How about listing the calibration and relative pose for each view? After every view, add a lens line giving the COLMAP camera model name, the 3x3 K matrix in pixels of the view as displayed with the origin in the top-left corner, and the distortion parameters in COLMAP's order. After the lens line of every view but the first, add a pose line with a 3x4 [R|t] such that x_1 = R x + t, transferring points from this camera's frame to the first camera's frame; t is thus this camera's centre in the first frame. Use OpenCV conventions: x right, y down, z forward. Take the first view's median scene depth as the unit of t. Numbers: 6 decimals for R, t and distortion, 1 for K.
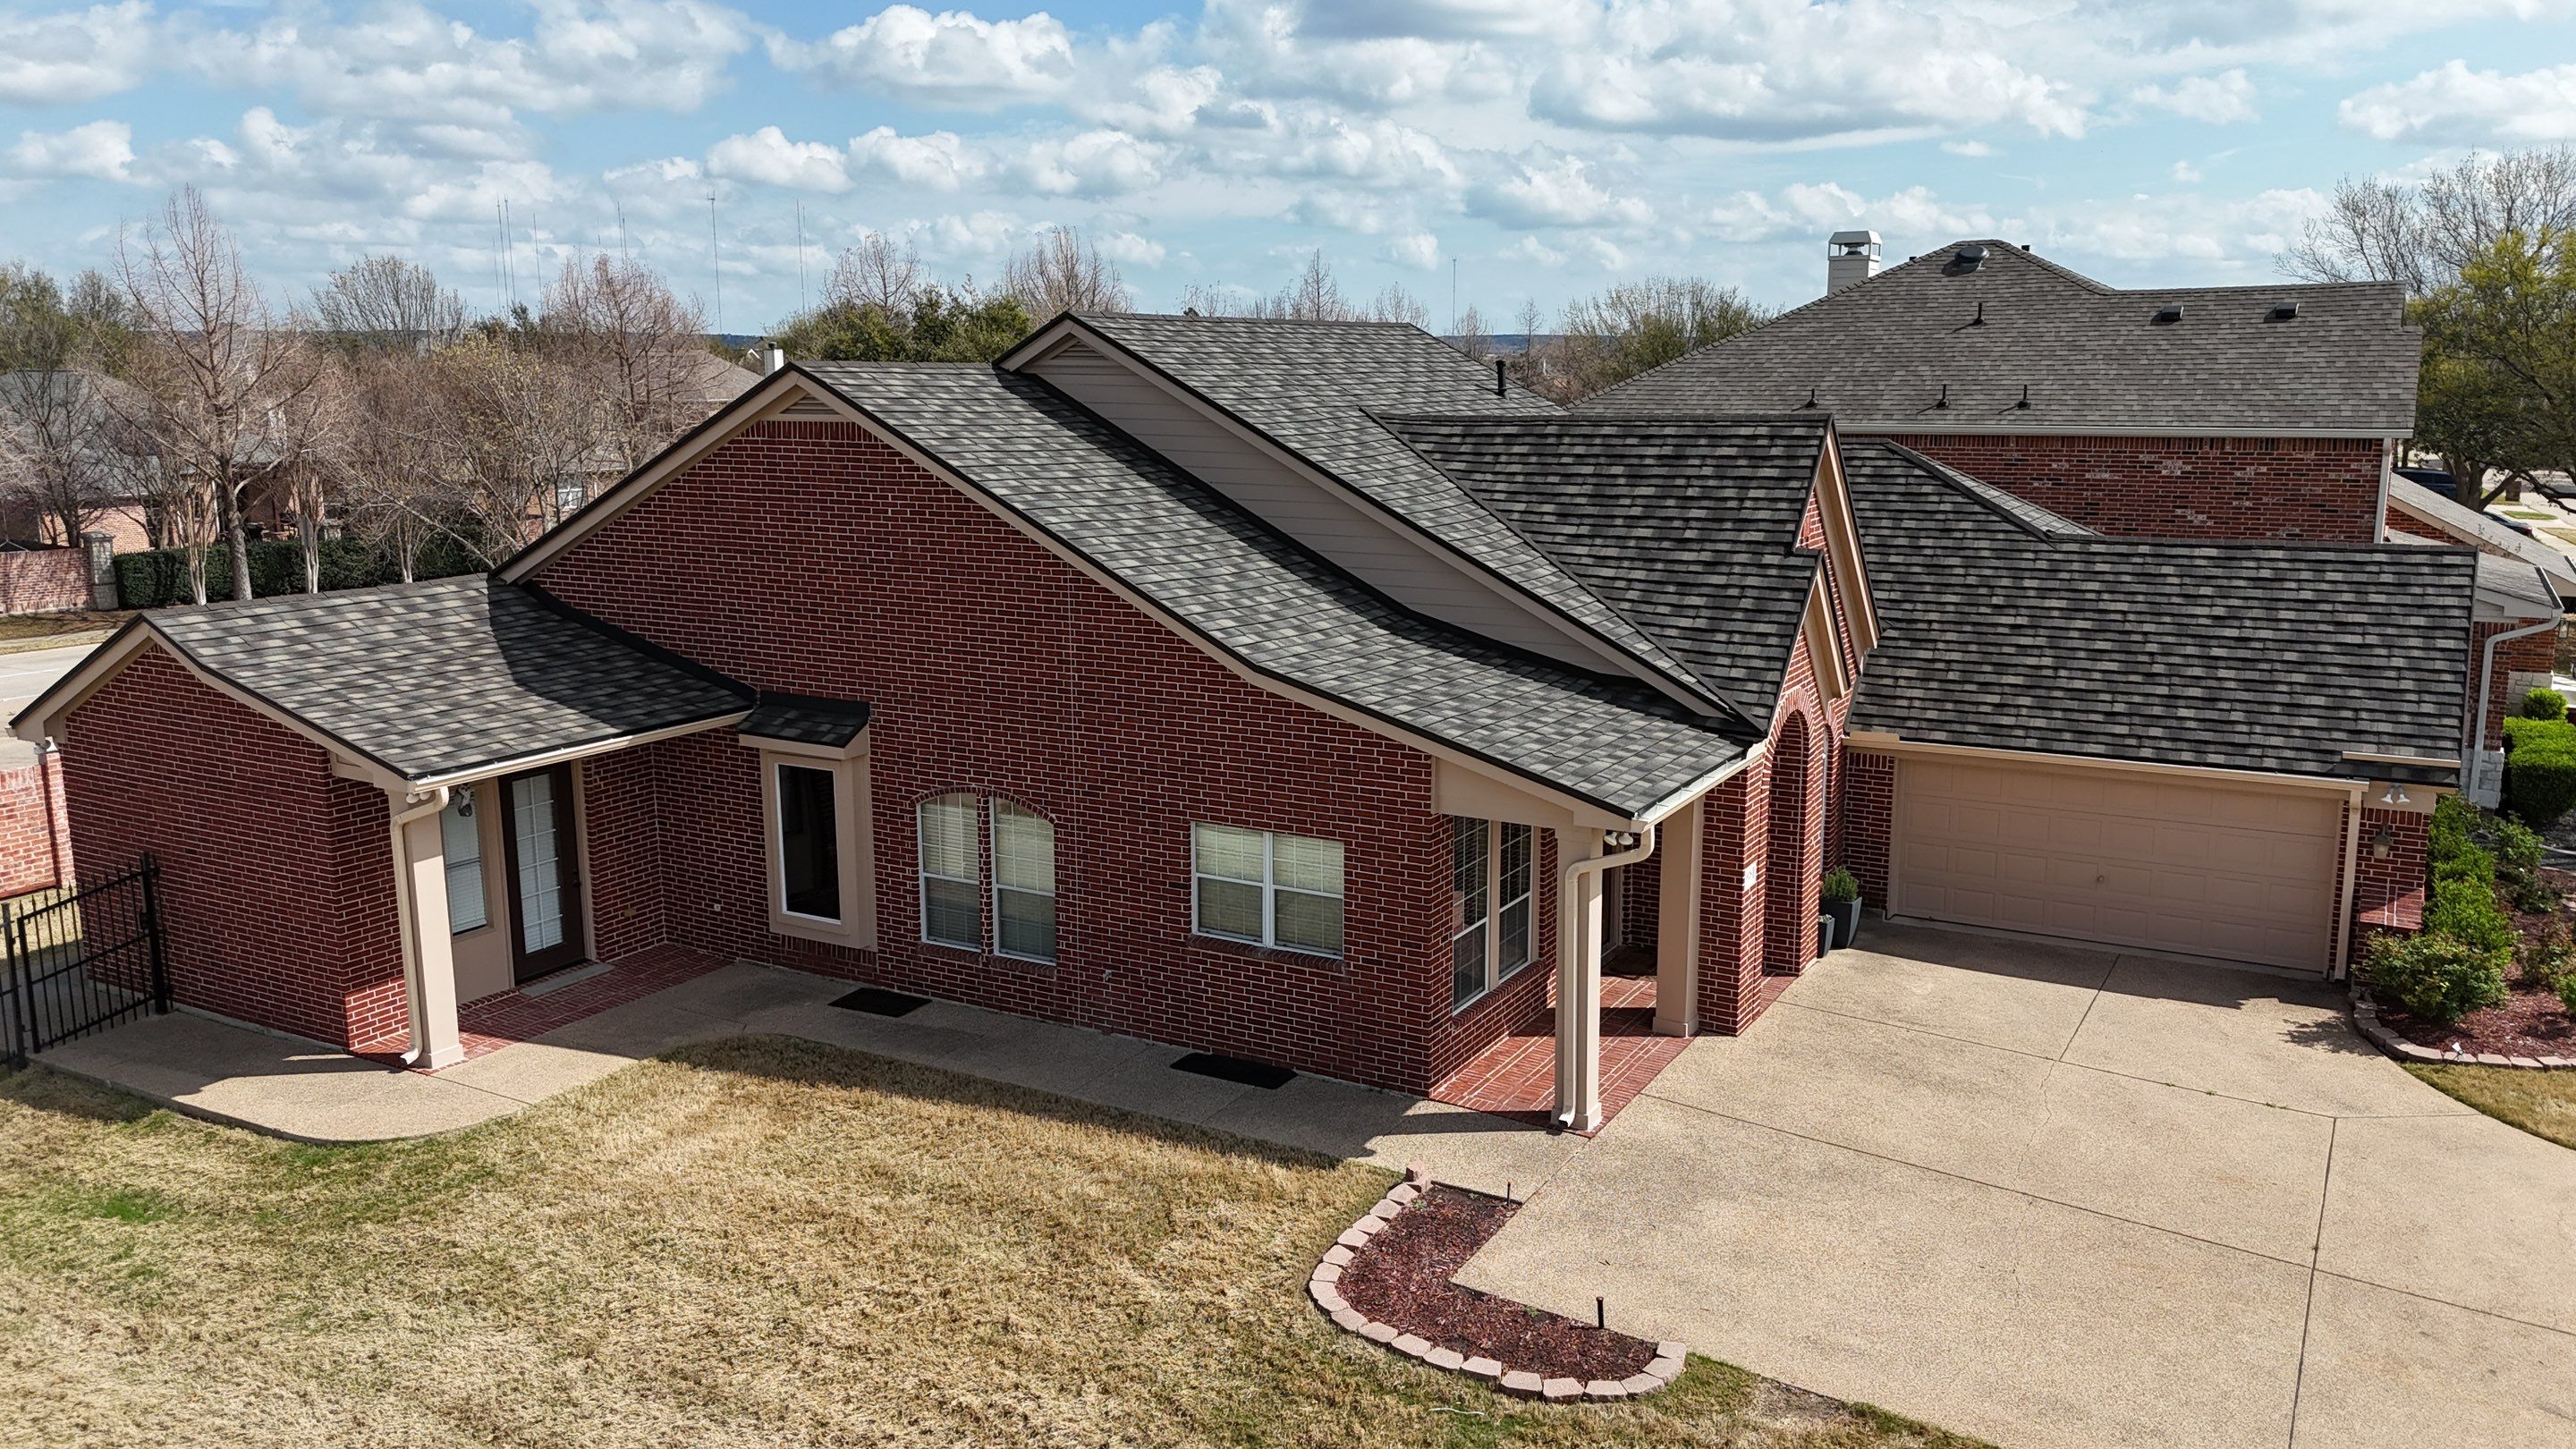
lens RADIAL K [[1907.4, 0, 1294.0], [0, 1907.4, 719.3], [0, 0, 1]] dist [0.076408, -0.072101]
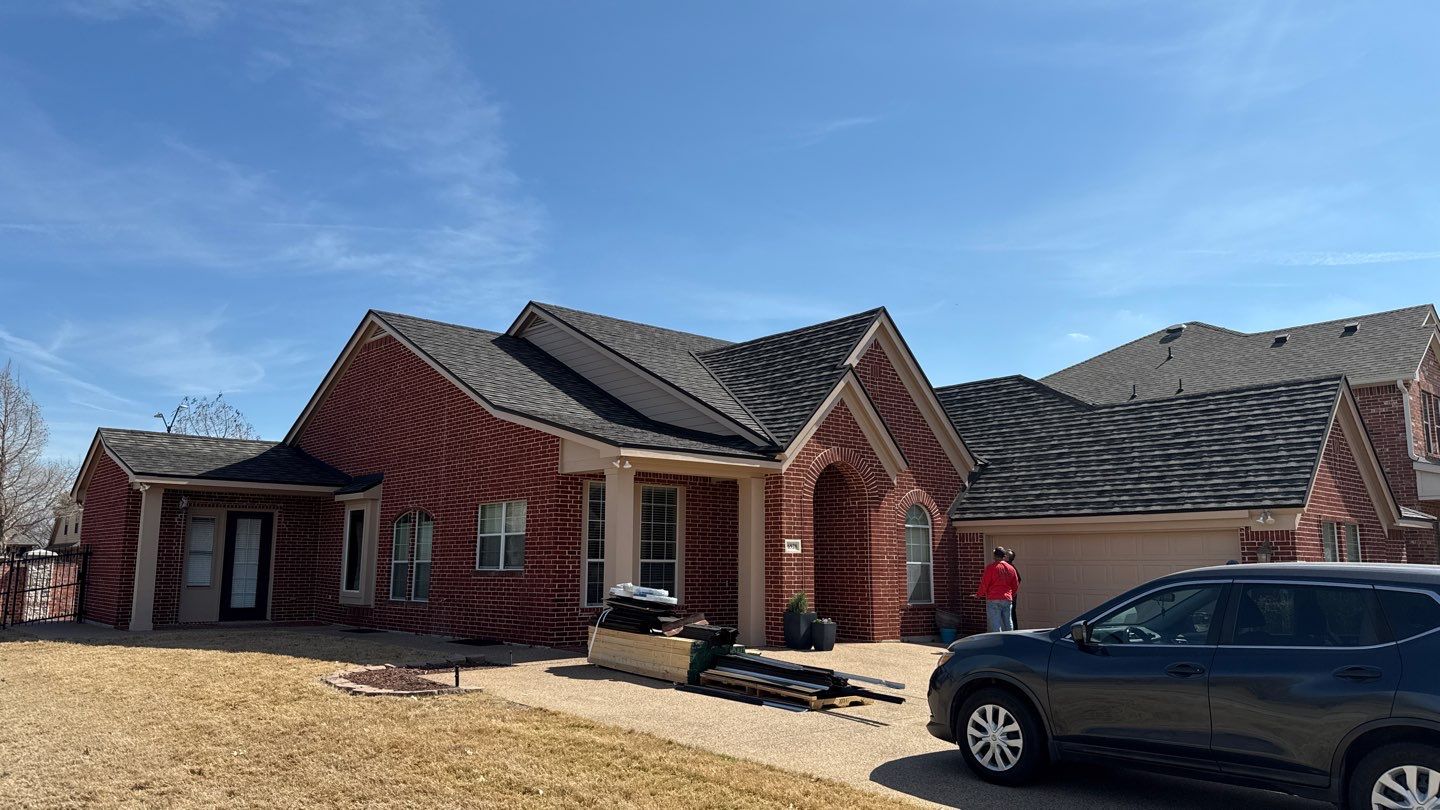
lens RADIAL K [[1018.5, 0, 704.5], [0, 1018.5, 409.1], [0, 0, 1]] dist [0.032995, -0.038014]
pose [[0.942856, -0.040386, -0.330745, 0.417680], [-0.073163, 0.943310, -0.323748, 0.234716], [0.325070, 0.329446, 0.886451, 0.155605]]
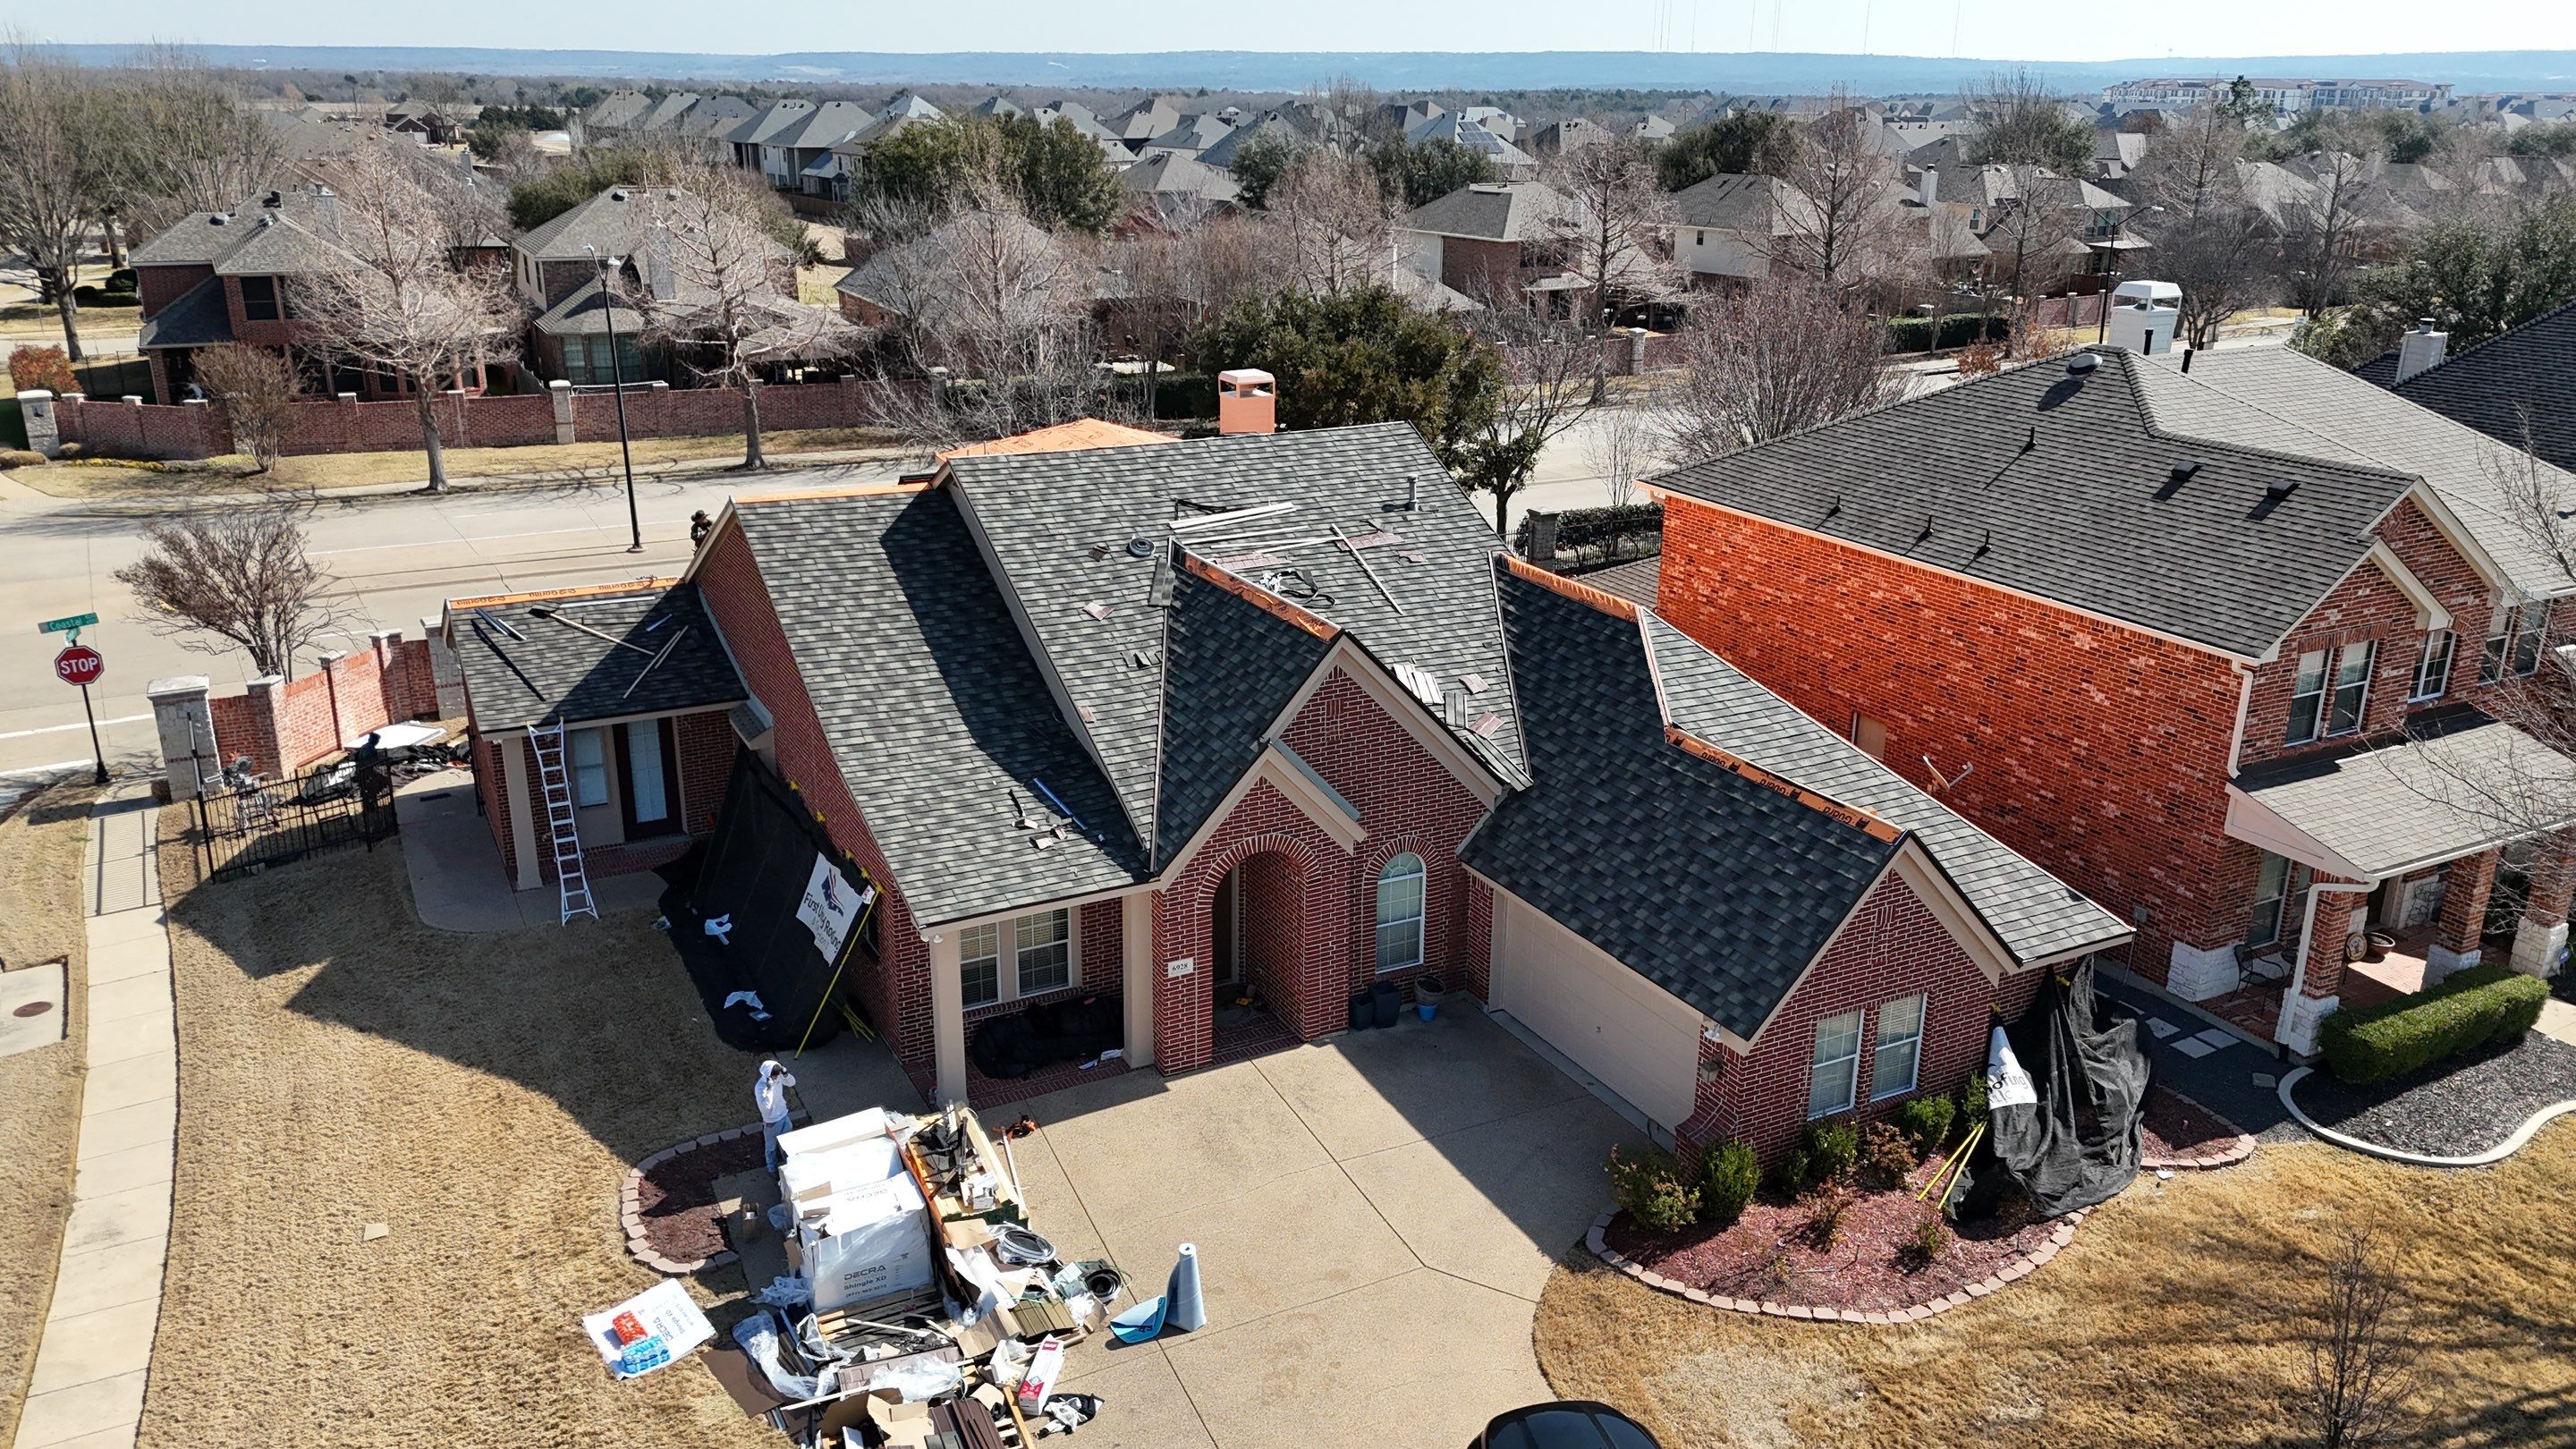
lens RADIAL K [[1907.4, 0, 1293.9], [0, 1907.4, 714.9], [0, 0, 1]] dist [0.076408, -0.072101]
pose [[0.844972, 0.181464, -0.503084, 0.872102], [-0.112581, 0.979951, 0.164382, -0.297514], [0.522827, -0.082260, 0.848460, -0.084007]]
